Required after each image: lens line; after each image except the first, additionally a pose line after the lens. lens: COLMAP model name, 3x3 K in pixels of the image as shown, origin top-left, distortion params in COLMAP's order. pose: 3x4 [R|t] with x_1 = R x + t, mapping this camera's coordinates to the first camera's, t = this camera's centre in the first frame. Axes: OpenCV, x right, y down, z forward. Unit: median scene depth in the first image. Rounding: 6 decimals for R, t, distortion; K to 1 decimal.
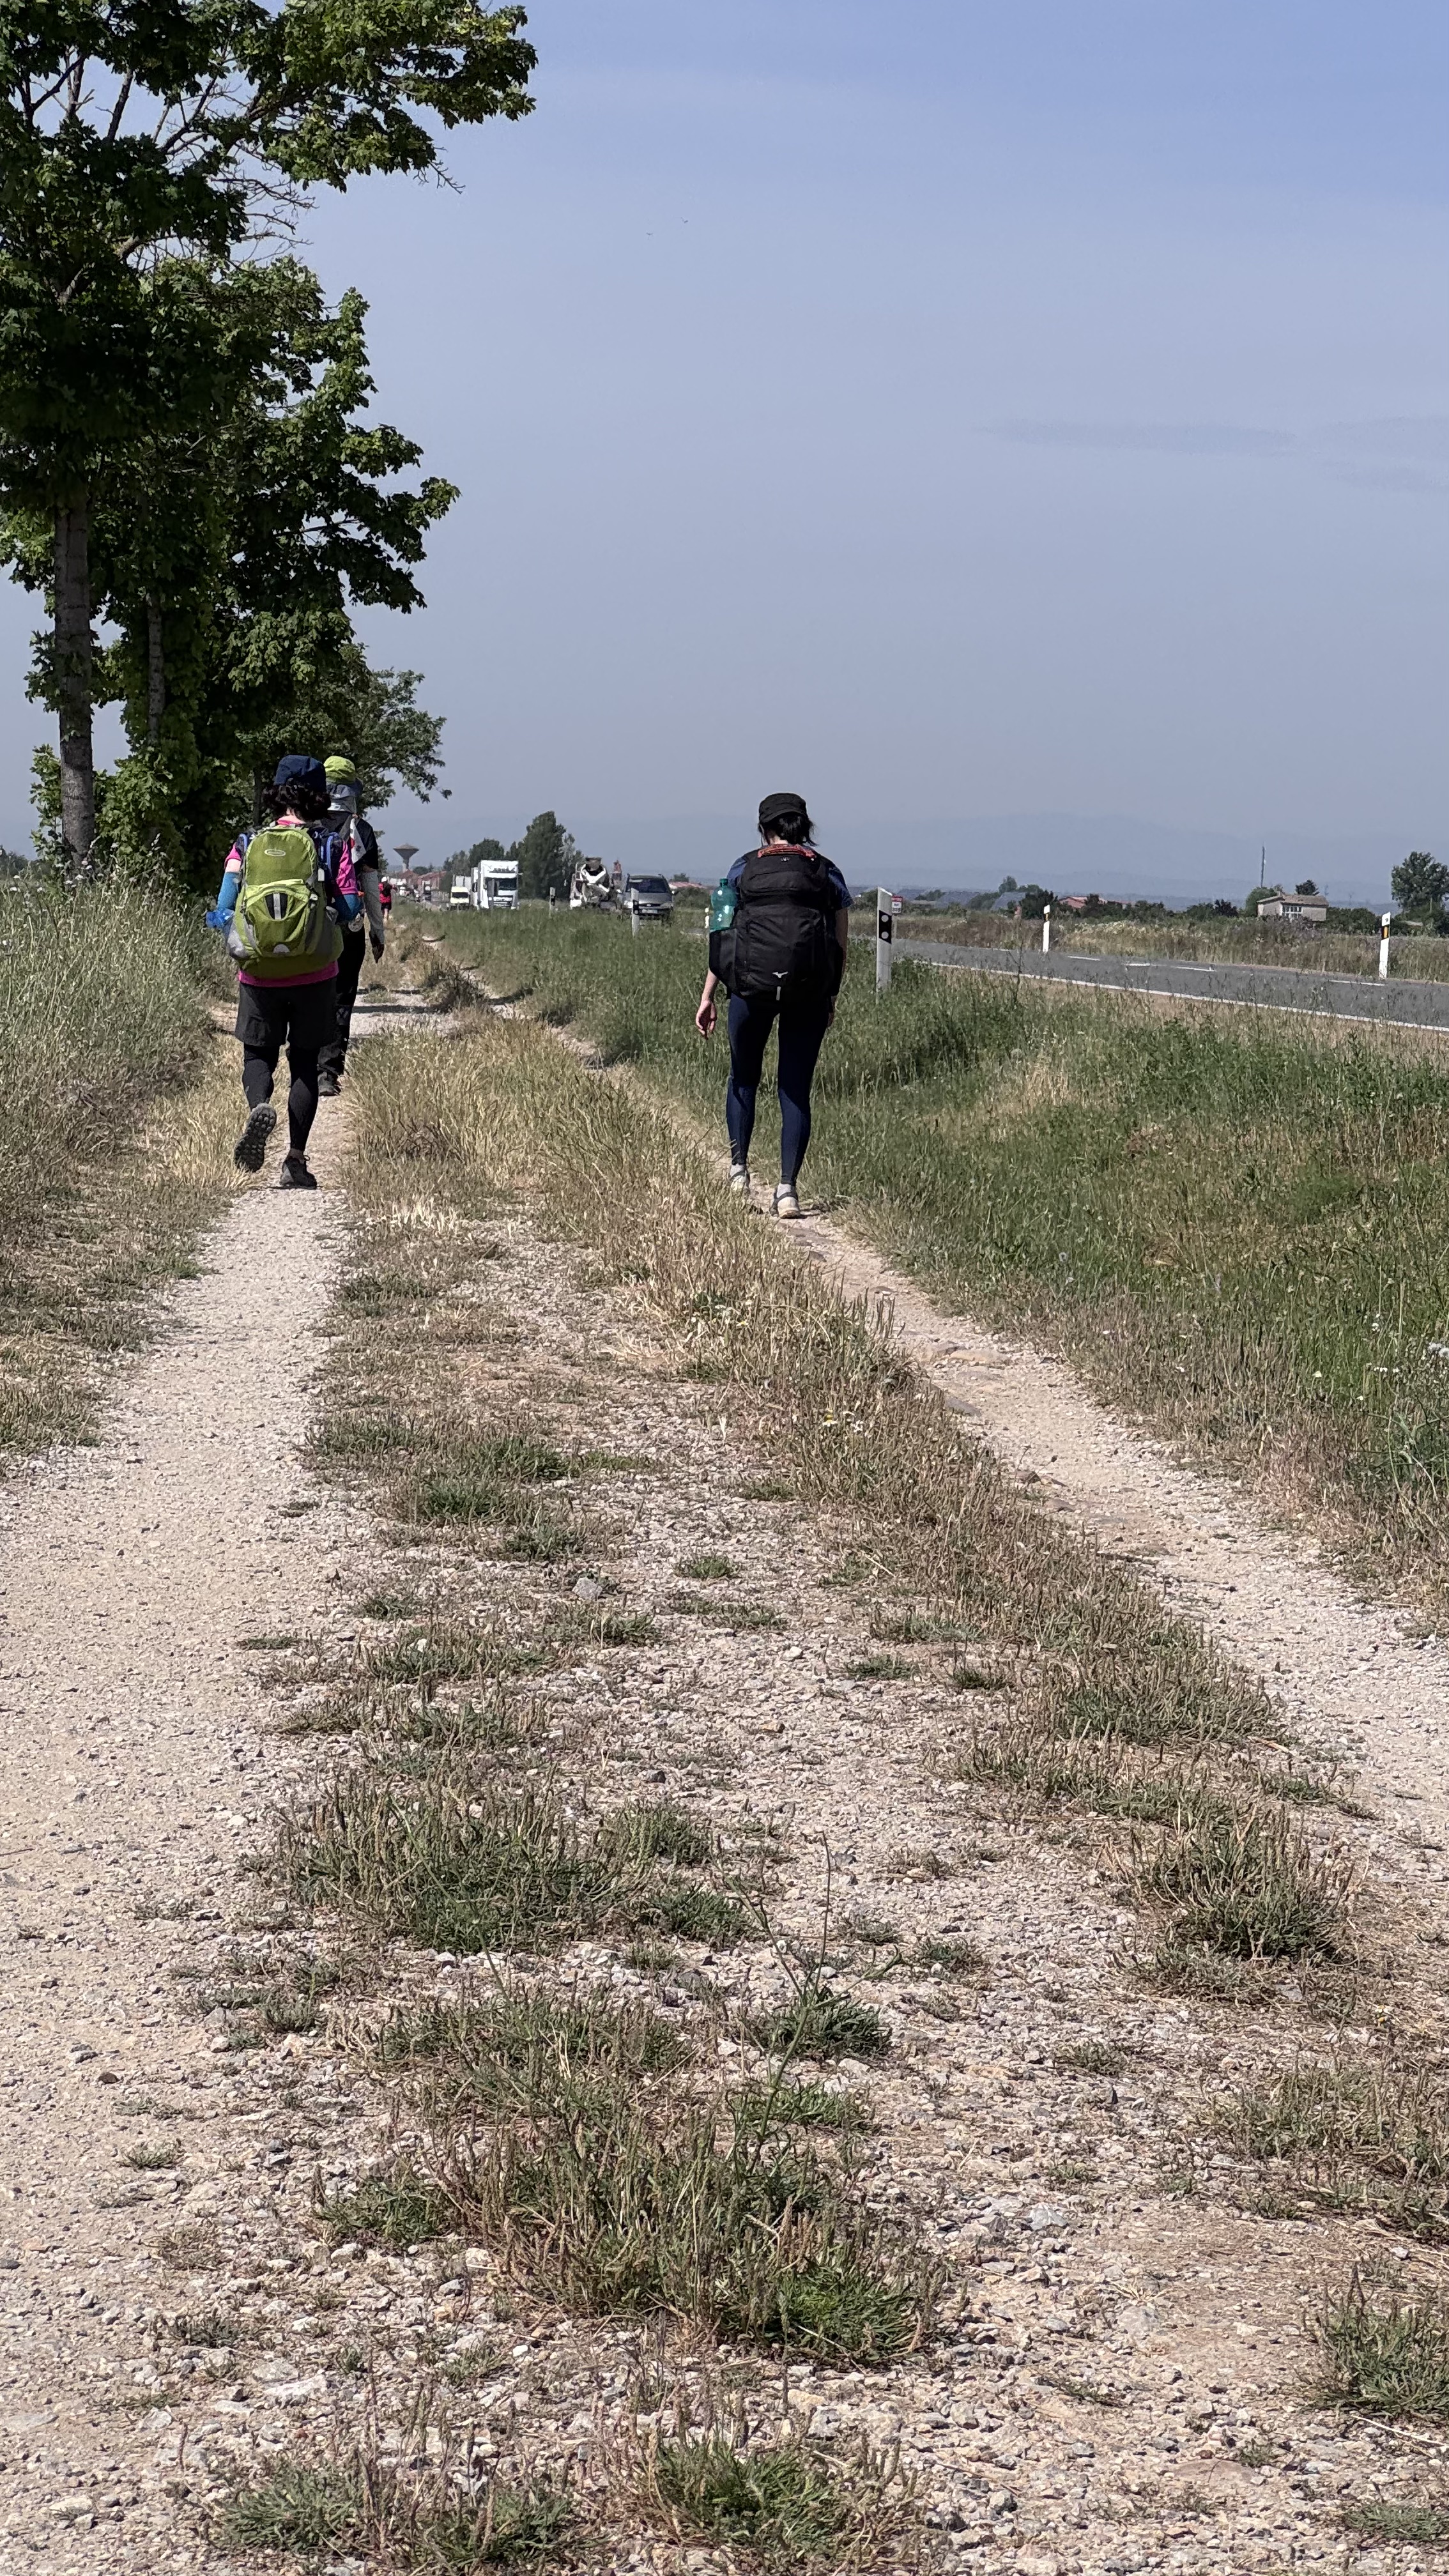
lens RADIAL K [[5963.9, 0, 724.5], [0, 5963.9, 1288.0], [0, 0, 1]] dist [-0.115767, 4.912669]
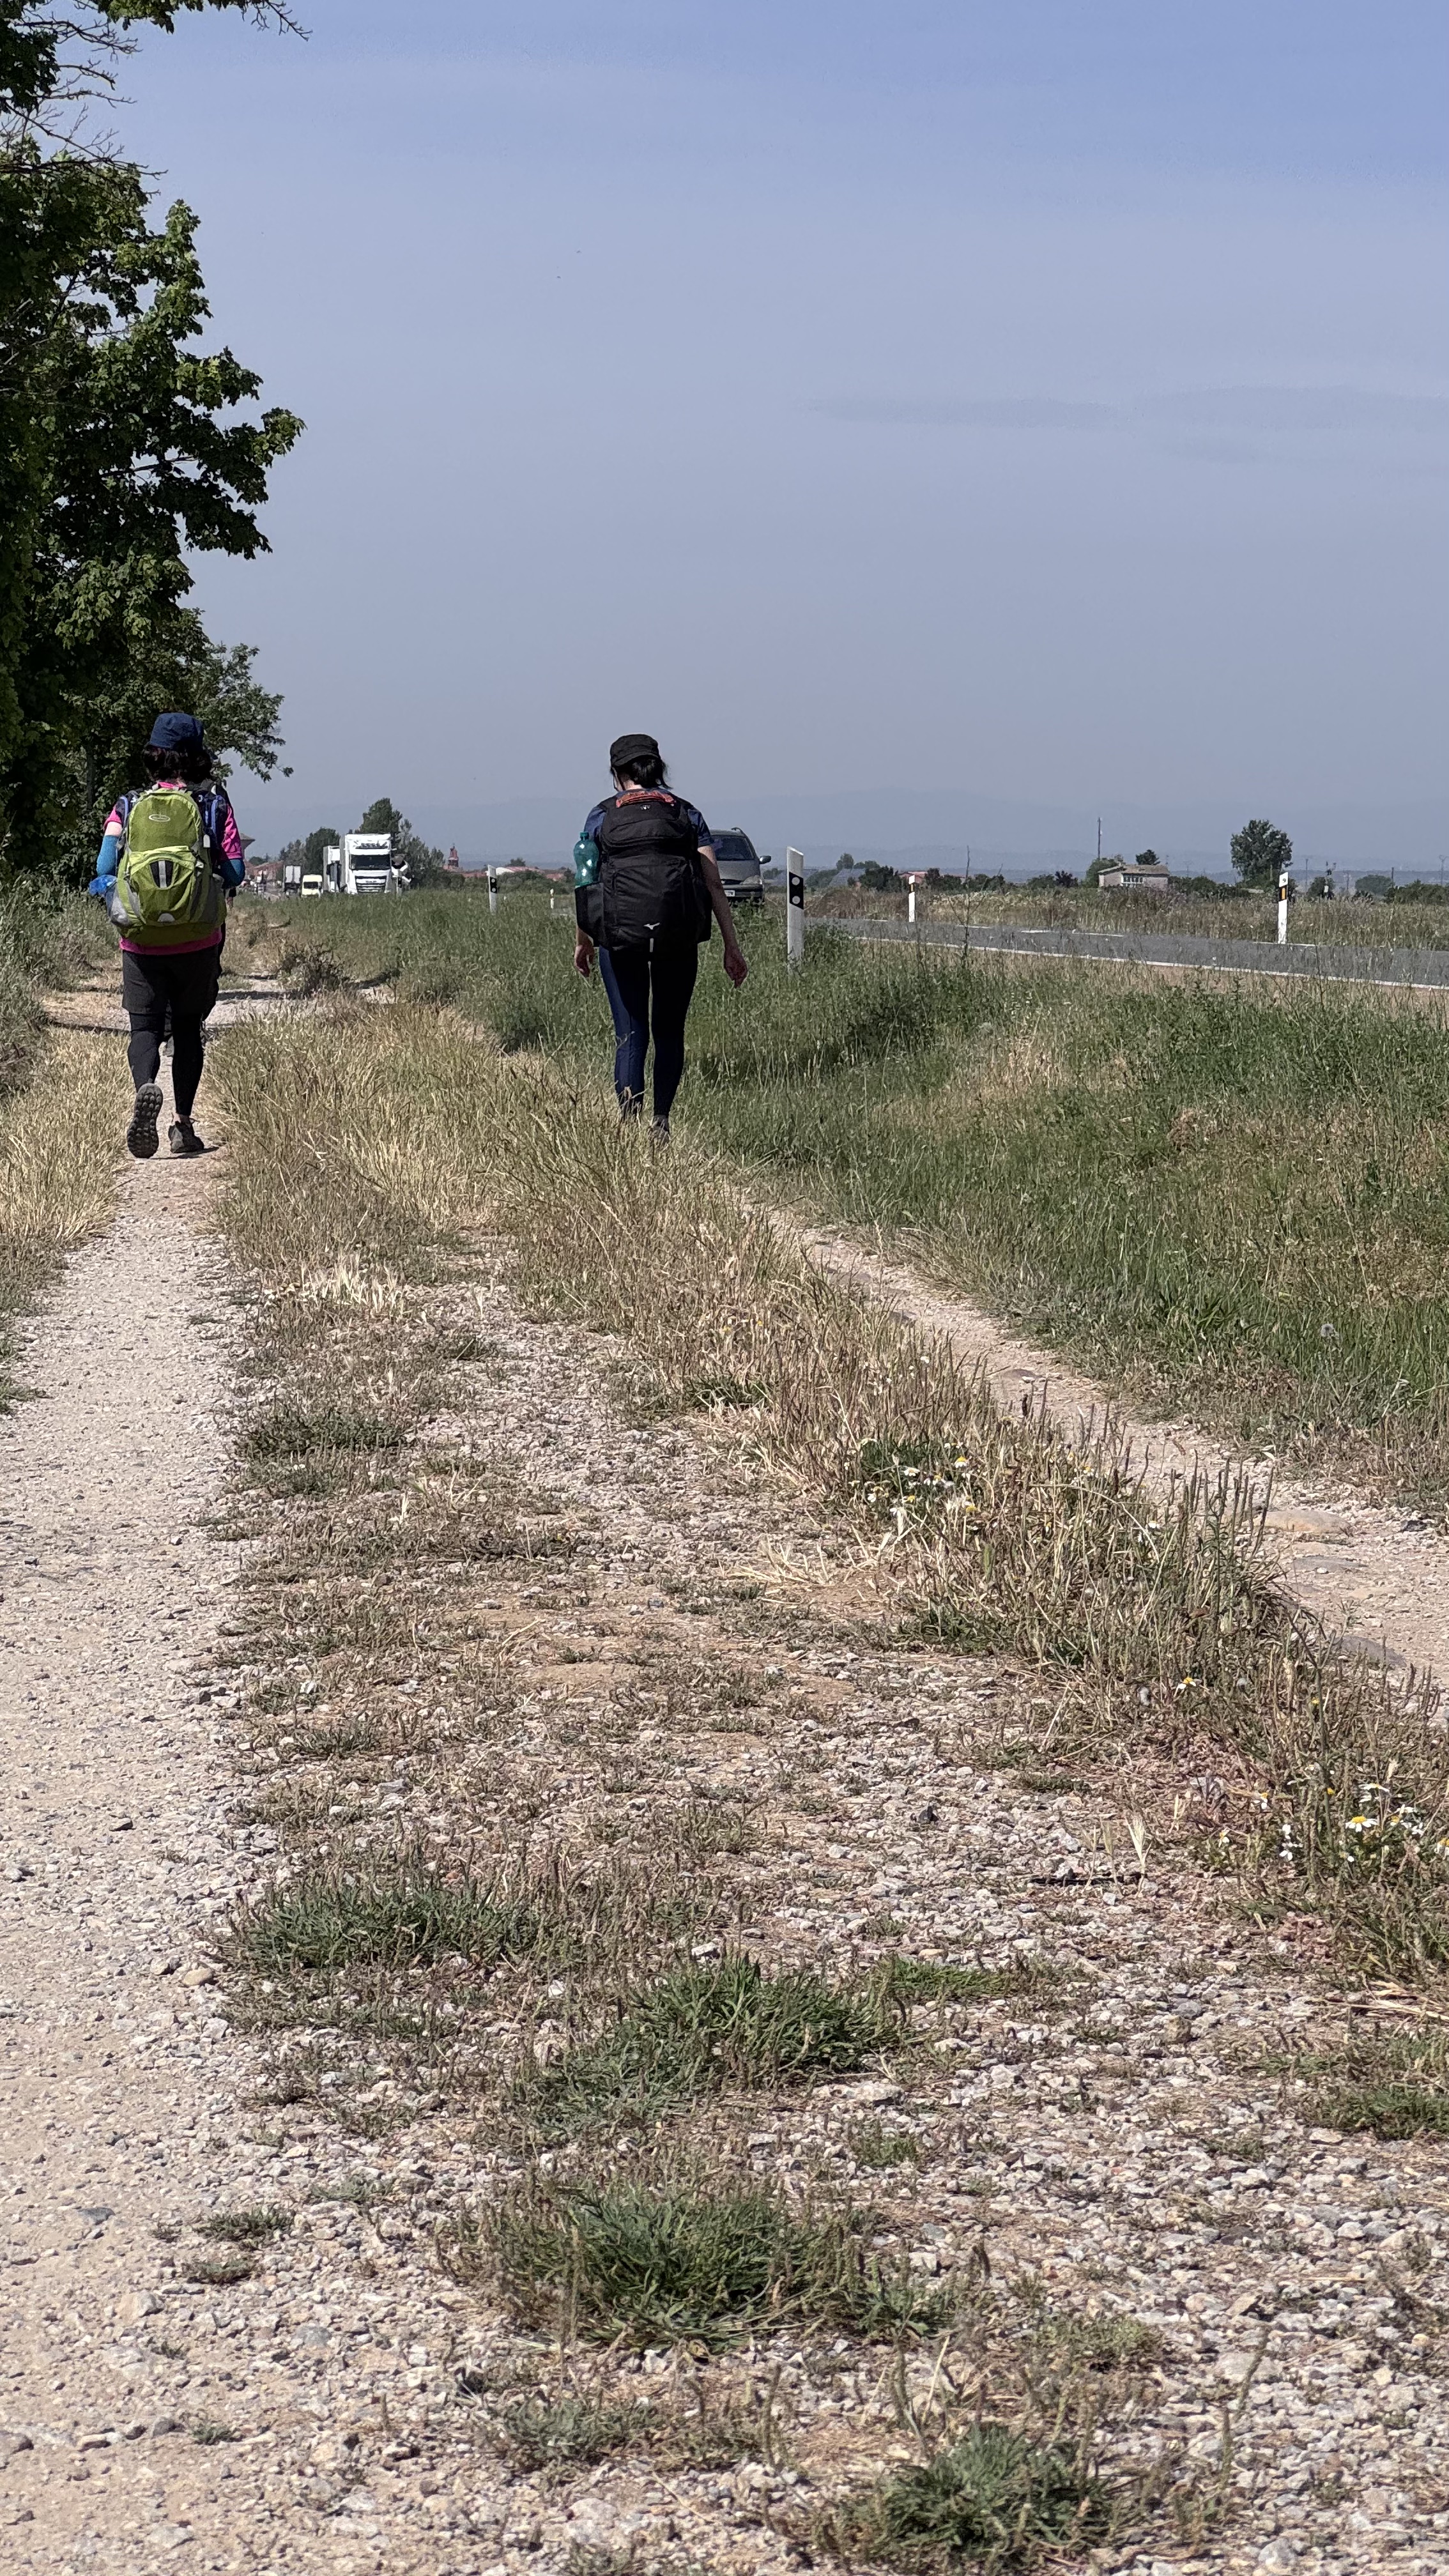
lens RADIAL K [[5963.9, 0, 724.5], [0, 5963.9, 1288.0], [0, 0, 1]] dist [-0.115767, 4.912669]
pose [[0.999380, -0.024037, 0.025743, -0.011248], [0.023958, 0.999707, 0.003355, -0.005750], [-0.025816, -0.002737, 0.999663, 0.142844]]
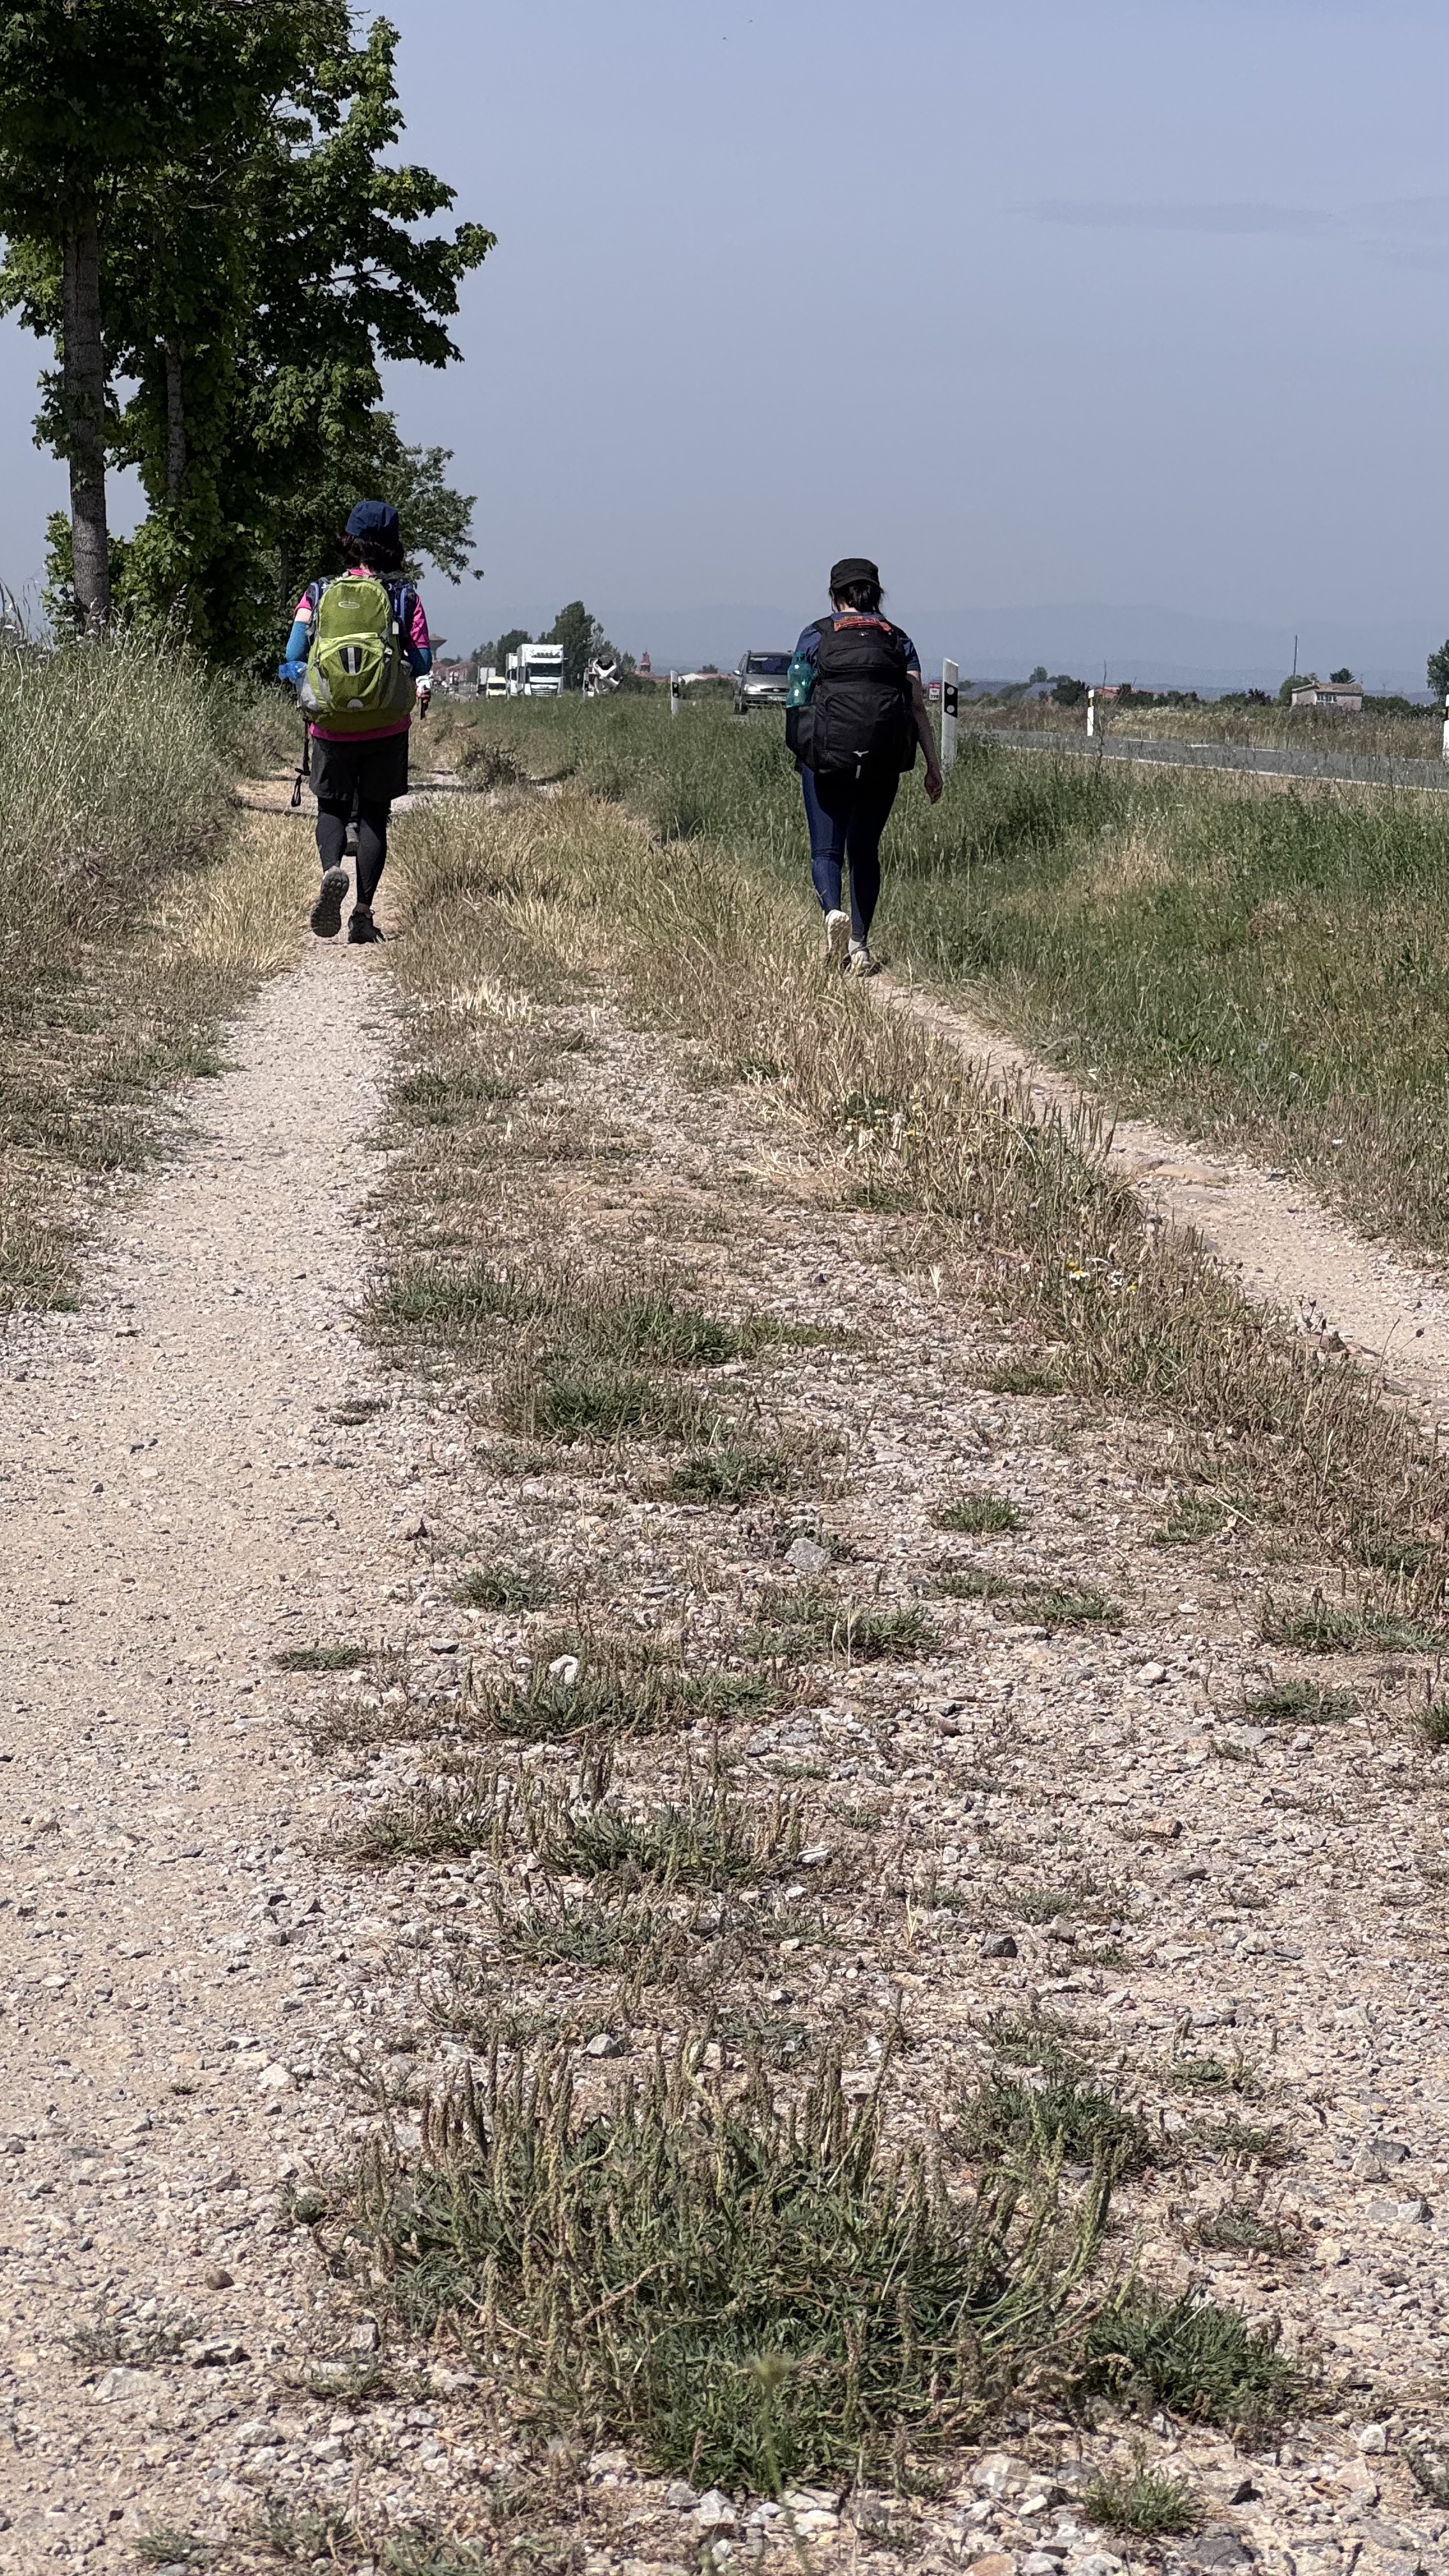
lens RADIAL K [[5962.0, 0, 717.4], [0, 5962.0, 1345.8], [0, 0, 1]] dist [-0.054094, 4.455155]
pose [[0.999981, -0.000709, -0.006050, -0.005931], [0.000976, 0.999019, 0.044283, -0.000302], [0.006013, -0.044288, 0.999001, 0.071297]]
